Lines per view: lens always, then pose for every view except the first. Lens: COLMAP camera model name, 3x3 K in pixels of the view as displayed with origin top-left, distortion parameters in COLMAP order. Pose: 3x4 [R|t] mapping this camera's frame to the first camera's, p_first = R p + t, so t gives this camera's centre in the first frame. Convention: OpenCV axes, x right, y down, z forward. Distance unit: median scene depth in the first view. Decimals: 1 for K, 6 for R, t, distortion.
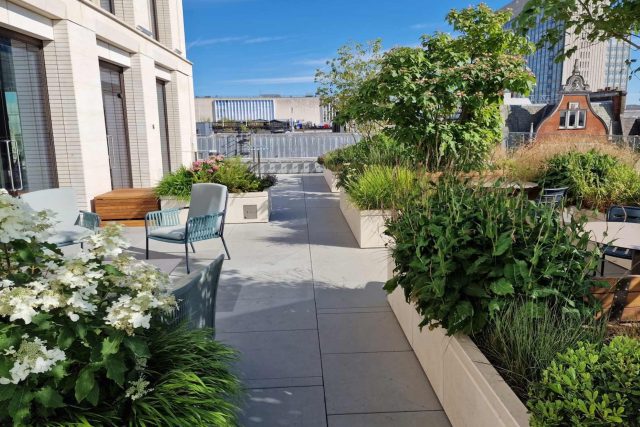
lens RADIAL K [[428.4, 0, 318.1], [0, 428.4, 201.0], [0, 0, 1]] dist [0.064549, -0.056425]
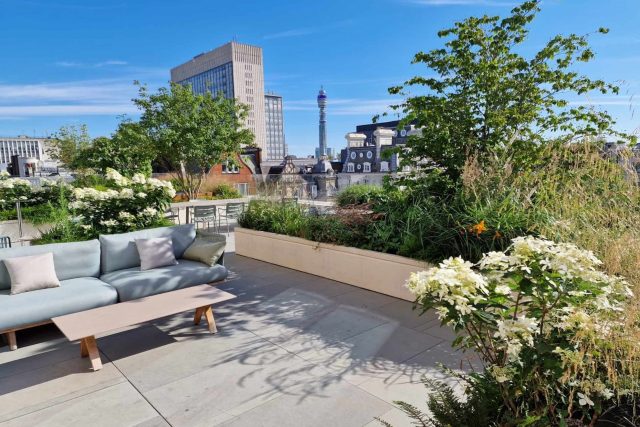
lens RADIAL K [[428.4, 0, 322.4], [0, 428.4, 230.9], [0, 0, 1]] dist [0.064549, -0.056425]
pose [[0.782020, -0.091573, 0.616489, -0.066356], [0.113272, 0.993556, 0.003896, 0.049728], [-0.612873, 0.066784, 0.787354, -0.278668]]
